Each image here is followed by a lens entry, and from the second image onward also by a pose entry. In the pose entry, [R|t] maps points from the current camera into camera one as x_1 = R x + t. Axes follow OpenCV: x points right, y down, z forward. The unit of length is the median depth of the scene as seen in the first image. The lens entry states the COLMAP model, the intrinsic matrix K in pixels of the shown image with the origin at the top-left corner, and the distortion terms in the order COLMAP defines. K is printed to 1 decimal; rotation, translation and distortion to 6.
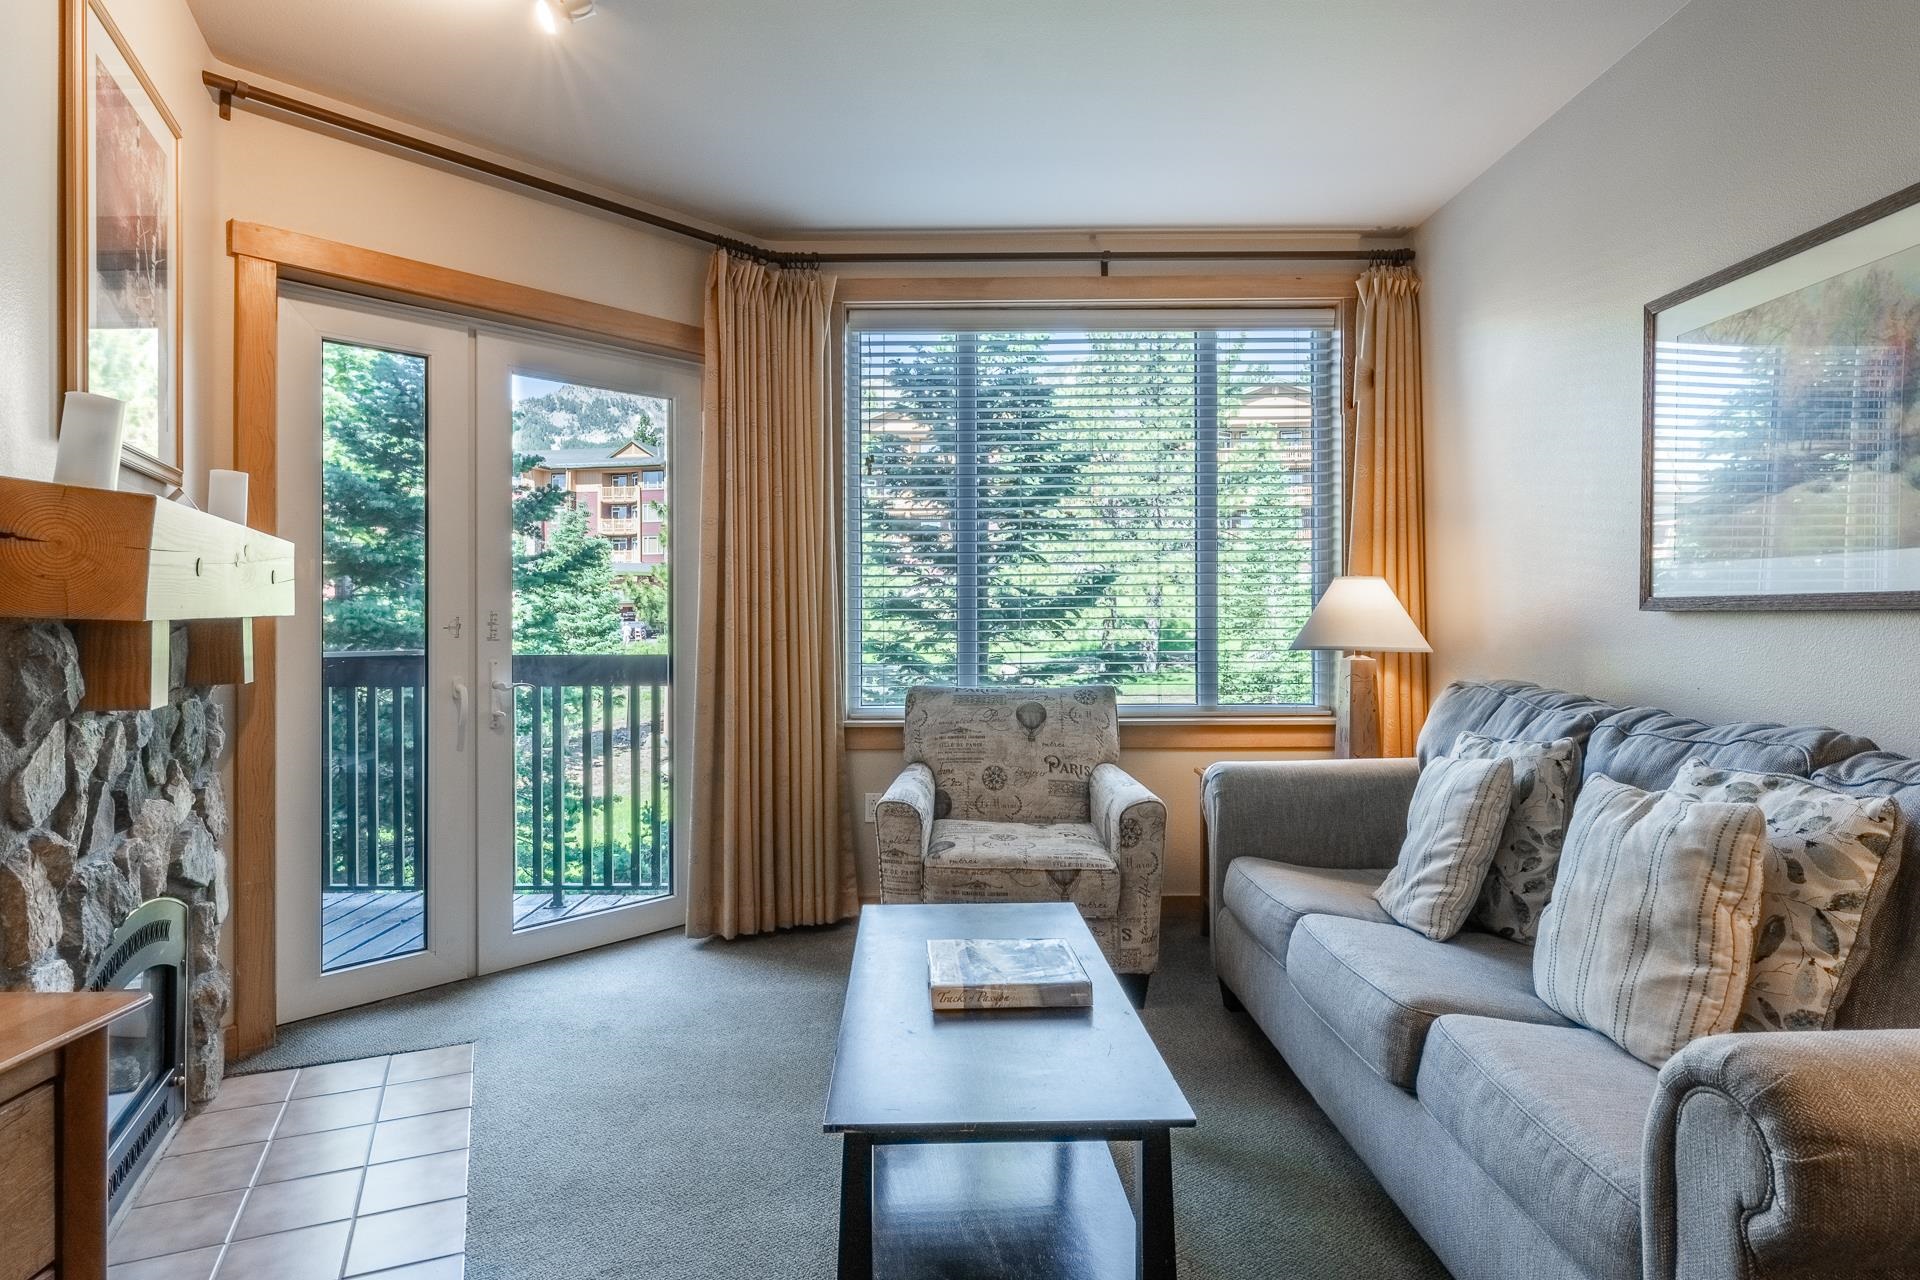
lens RADIAL K [[1029.0, 0, 933.0], [0, 1029.0, 616.0], [0, 0, 1]] dist [-0.006204, -0.000819]
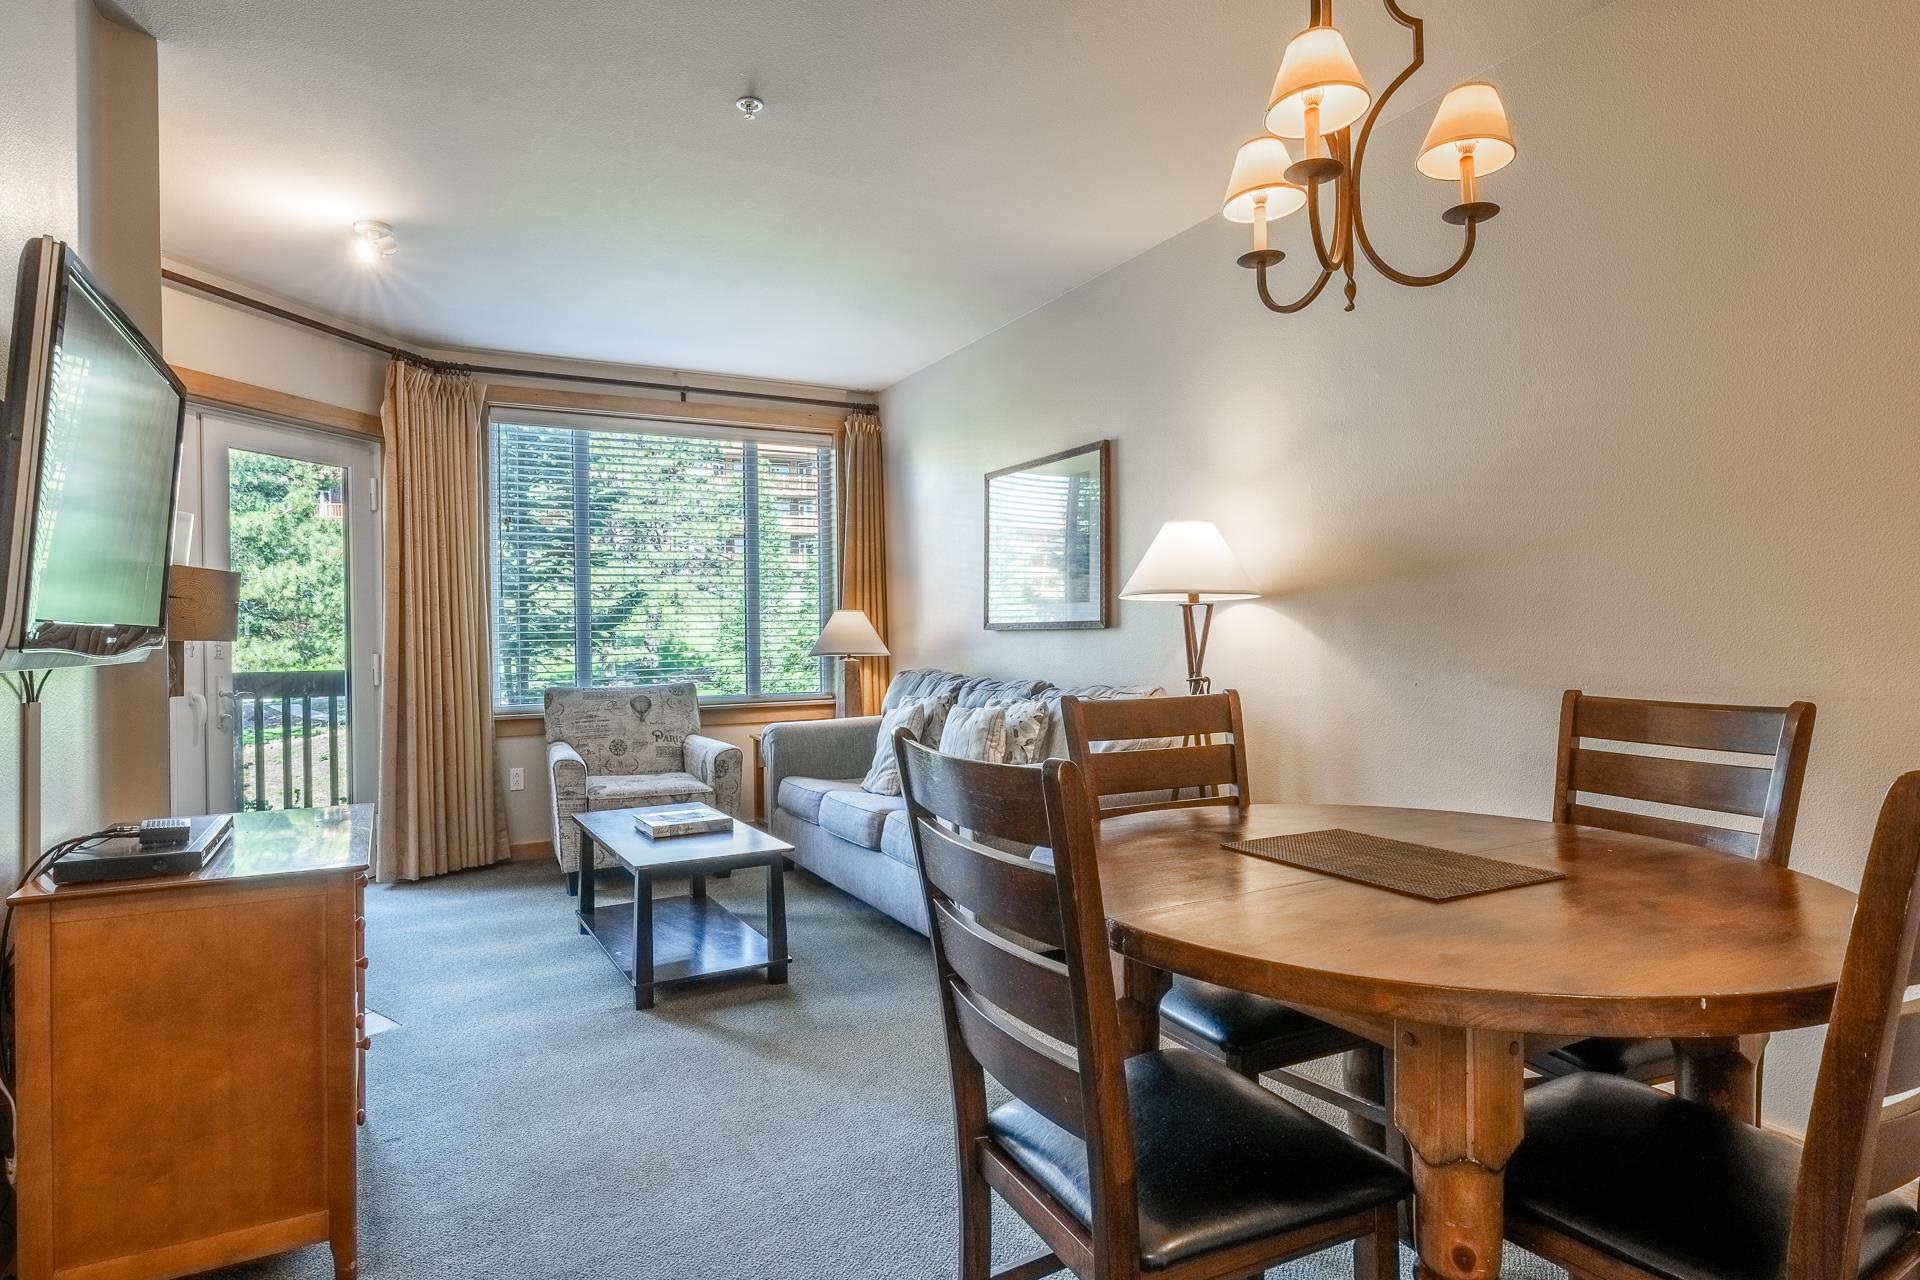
lens RADIAL K [[1030.9, 0, 942.4], [0, 1030.9, 634.4], [0, 0, 1]] dist [-0.003284, 0.000566]
pose [[0.881143, -0.009467, 0.472754, -0.237616], [0.010370, 0.999946, 0.000698, 0.001330], [-0.472735, 0.004288, 0.881194, -0.531910]]
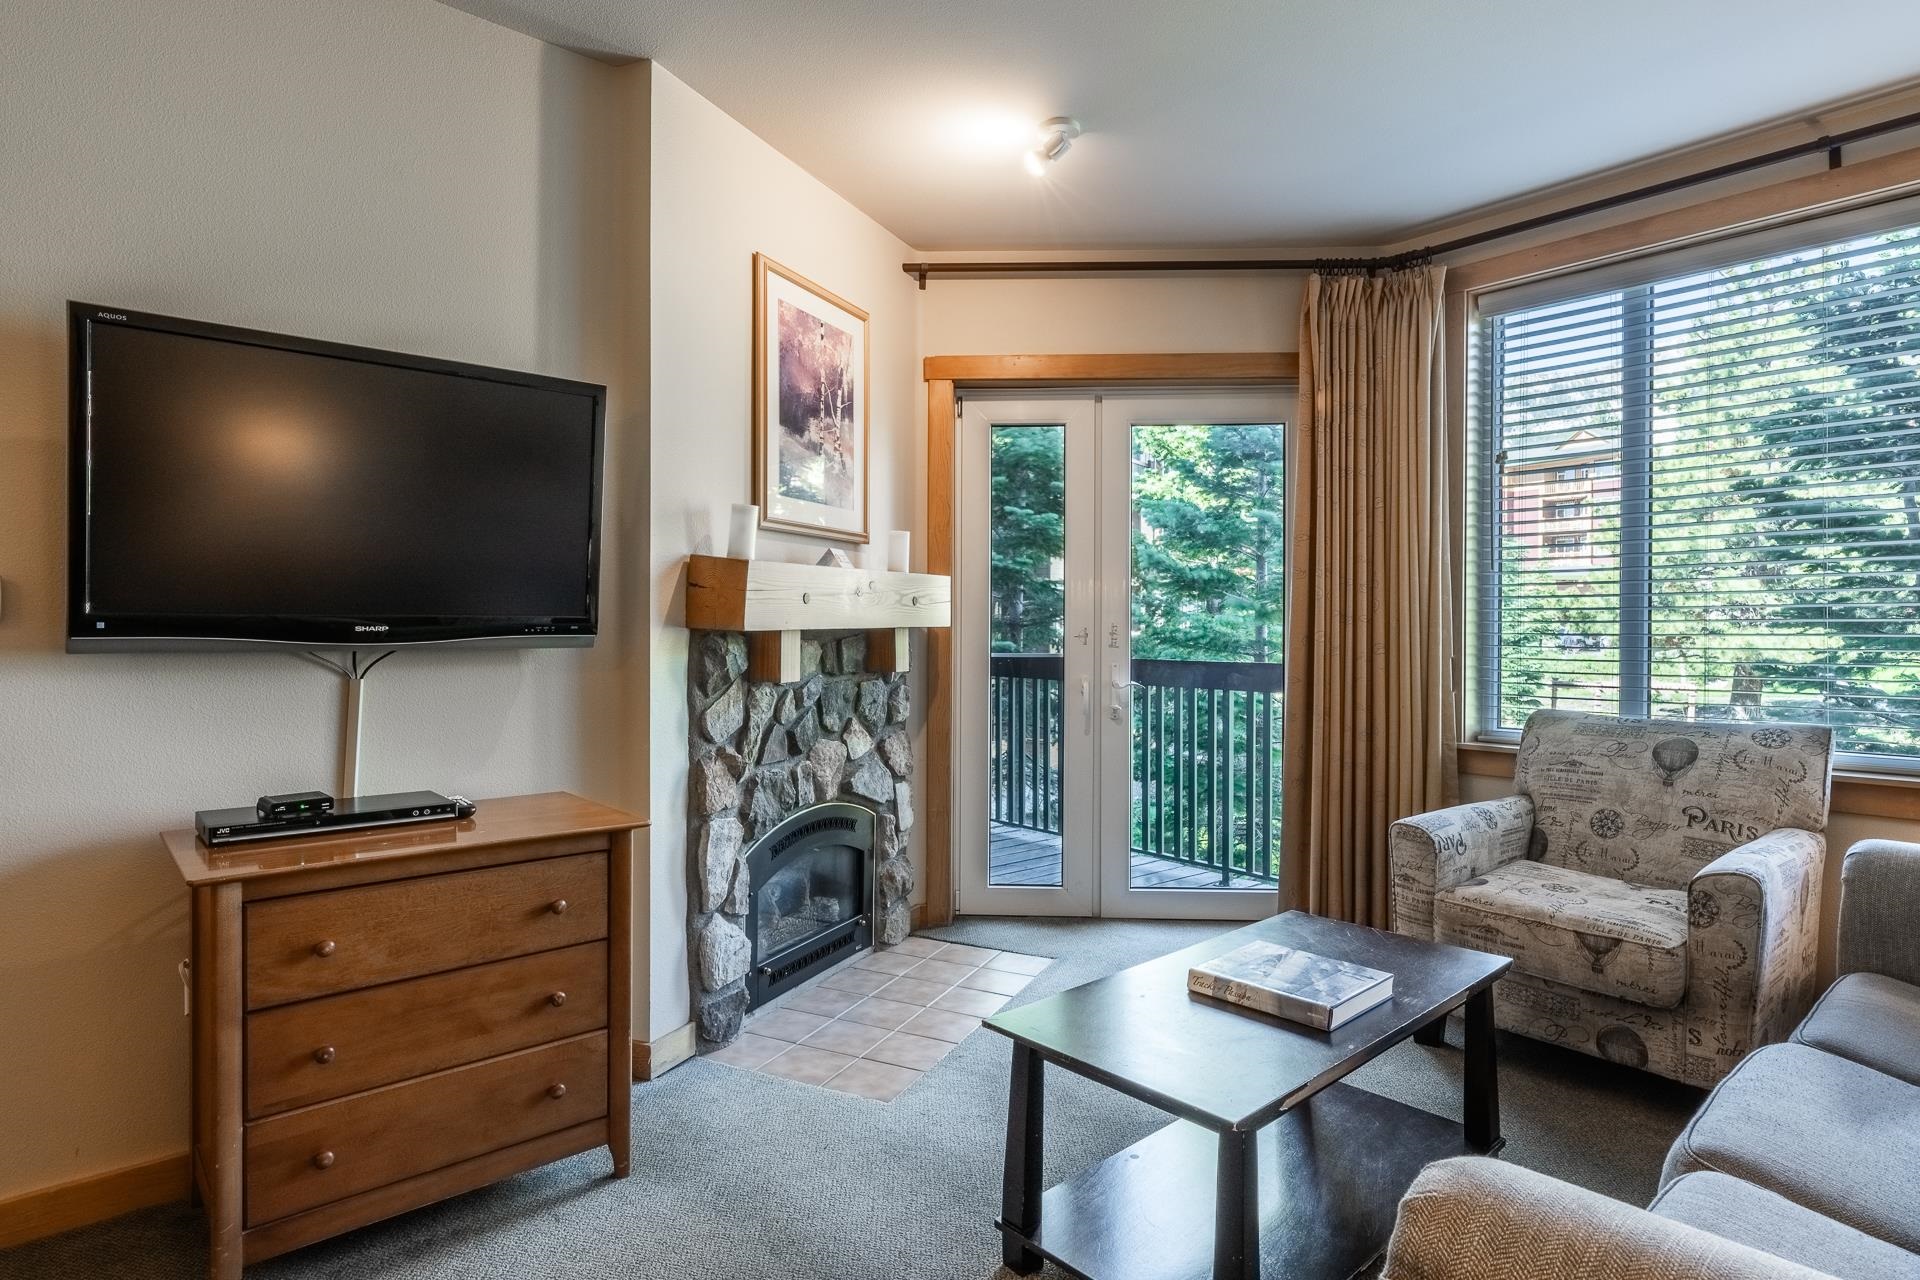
lens RADIAL K [[1014.7, 0, 929.9], [0, 1014.7, 632.9], [0, 0, 1]] dist [-0.003723, -0.000796]
pose [[0.650325, 0.009682, -0.759594, 0.347952], [-0.003568, 0.999947, 0.009690, -0.004607], [0.759648, -0.003591, 0.650325, 0.046215]]
